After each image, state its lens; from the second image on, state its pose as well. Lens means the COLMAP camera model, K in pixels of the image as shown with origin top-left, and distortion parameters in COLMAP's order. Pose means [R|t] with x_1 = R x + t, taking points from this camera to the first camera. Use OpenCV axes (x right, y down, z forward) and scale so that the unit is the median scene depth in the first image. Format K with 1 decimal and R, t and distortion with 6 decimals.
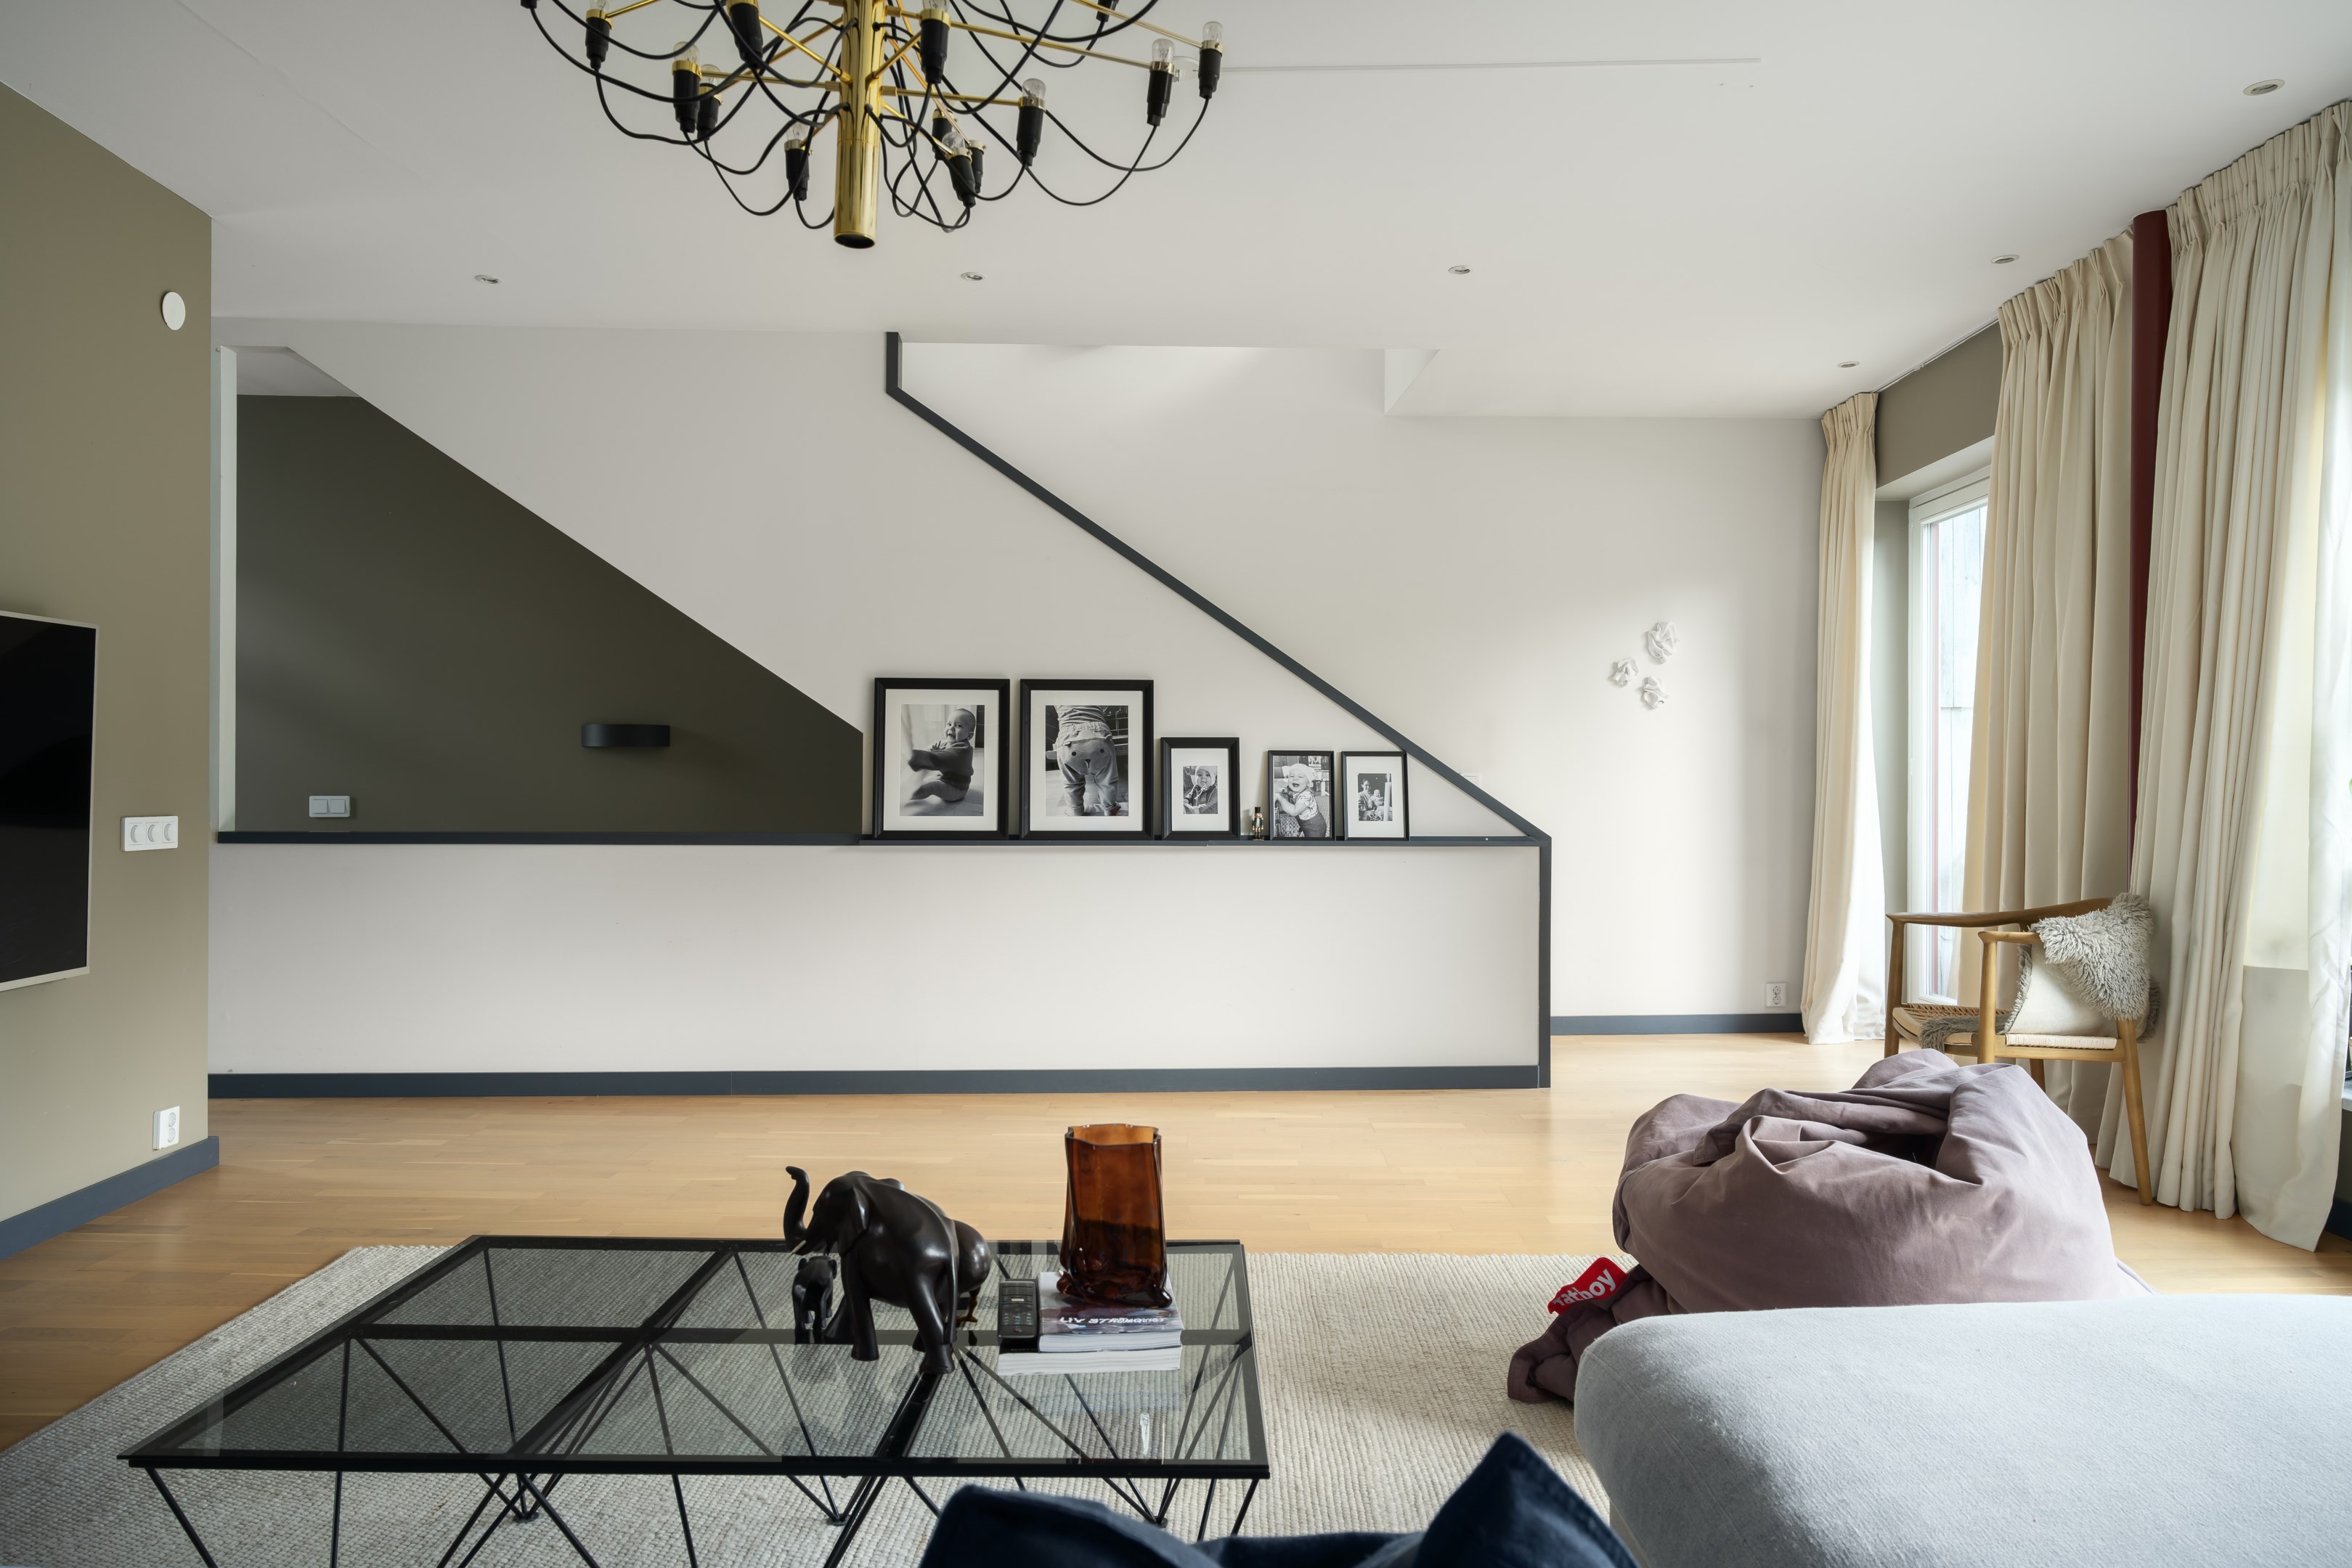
lens RADIAL K [[1554.8, 0, 1182.5], [0, 1554.8, 784.8], [0, 0, 1]] dist [0.000983, 0.000137]
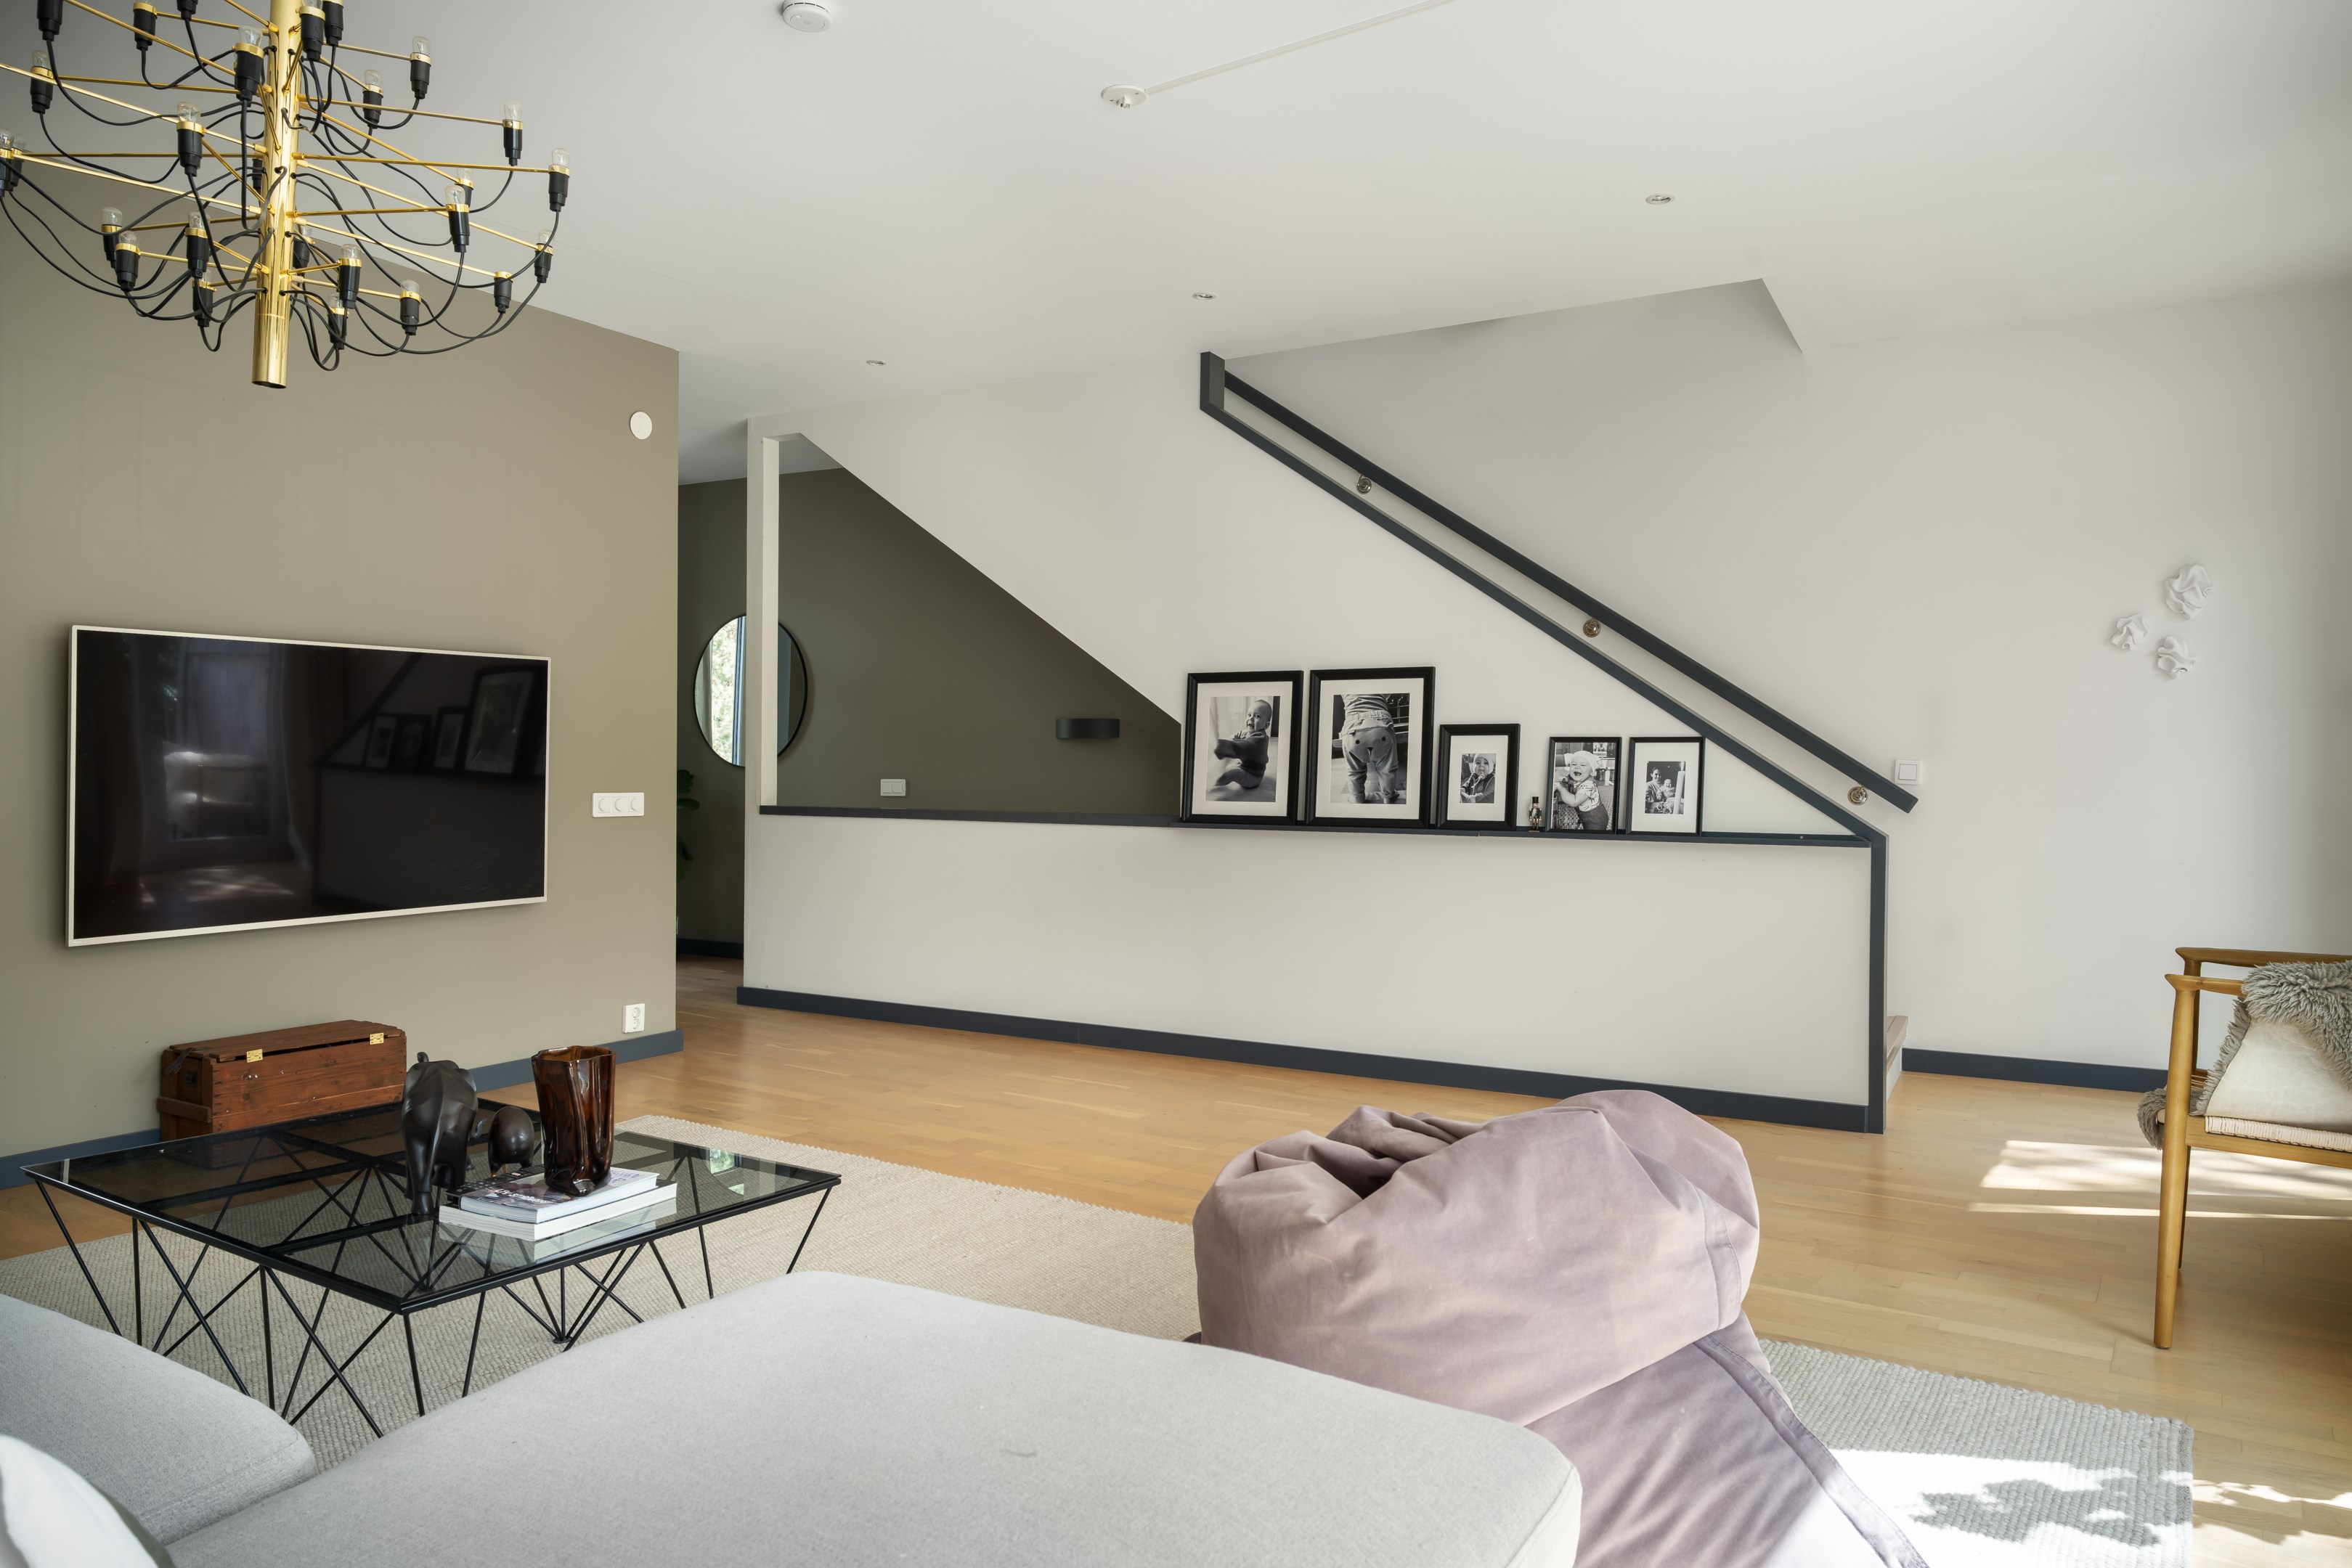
lens RADIAL K [[1554.8, 0, 1168.7], [0, 1554.8, 780.9], [0, 0, 1]] dist [0.000983, 0.000137]
pose [[0.830095, 0.006721, -0.557582, 0.392699], [-0.003347, 0.999969, 0.007070, -0.001378], [0.557613, -0.004002, 0.830092, 0.088711]]
